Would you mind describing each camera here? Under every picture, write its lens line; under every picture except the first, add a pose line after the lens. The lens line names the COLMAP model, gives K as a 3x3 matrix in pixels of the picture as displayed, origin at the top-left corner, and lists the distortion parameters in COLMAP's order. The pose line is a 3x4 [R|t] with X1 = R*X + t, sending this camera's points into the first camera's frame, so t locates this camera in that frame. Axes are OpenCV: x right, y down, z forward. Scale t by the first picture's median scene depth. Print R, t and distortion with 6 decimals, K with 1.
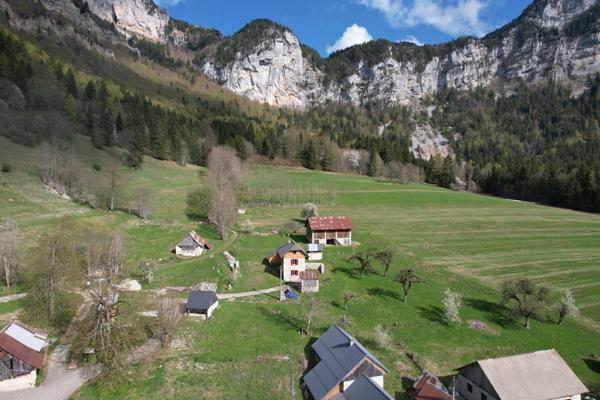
lens RADIAL K [[387.0, 0, 299.2], [0, 387.0, 198.8], [0, 0, 1]] dist [-0.074641, 0.068032]
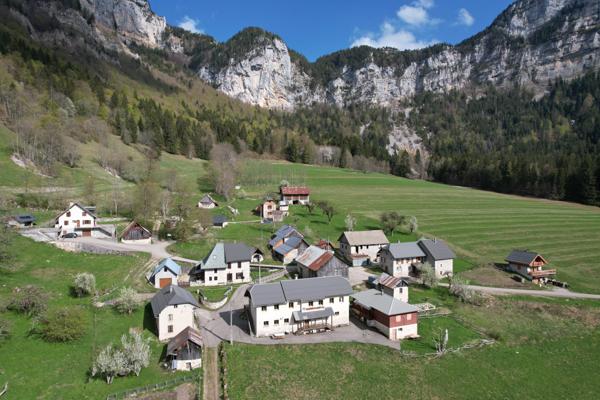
lens RADIAL K [[387.0, 0, 299.0], [0, 387.0, 199.3], [0, 0, 1]] dist [-0.074641, 0.068032]
pose [[0.999817, -0.004849, 0.018491, 0.012244], [0.004801, 0.999985, 0.002610, 0.017429], [-0.018503, -0.002521, 0.999826, -0.103940]]
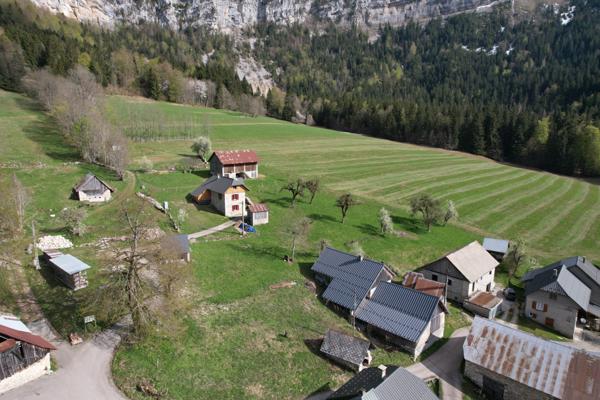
lens RADIAL K [[387.0, 0, 302.7], [0, 387.0, 199.4], [0, 0, 1]] dist [-0.074641, 0.068032]
pose [[0.882286, -0.086432, 0.462710, -0.044351], [0.005265, 0.984748, 0.173907, -0.000170], [-0.470684, -0.150999, 0.869285, 0.008180]]
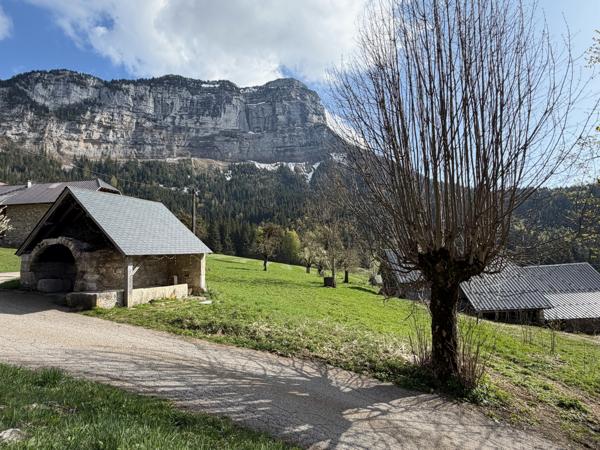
lens RADIAL K [[316.8, 0, 301.5], [0, 316.8, 226.5], [0, 0, 1]] dist [0.001196, 0.000025]
pose [[0.225278, 0.081125, 0.970911, -0.046231], [0.043864, 0.994672, -0.093288, 0.030574], [-0.973307, 0.063604, 0.220519, 0.095382]]
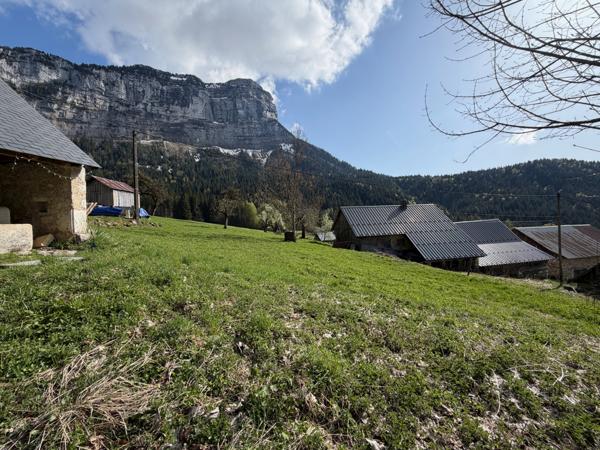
lens RADIAL K [[237.4, 0, 300.3], [0, 237.4, 224.6], [0, 0, 1]] dist [-0.001266, 0.000058]
pose [[0.050946, -0.015155, 0.998586, -0.034454], [0.046527, 0.998835, 0.012785, 0.032325], [-0.997617, 0.045810, 0.051591, 0.098739]]
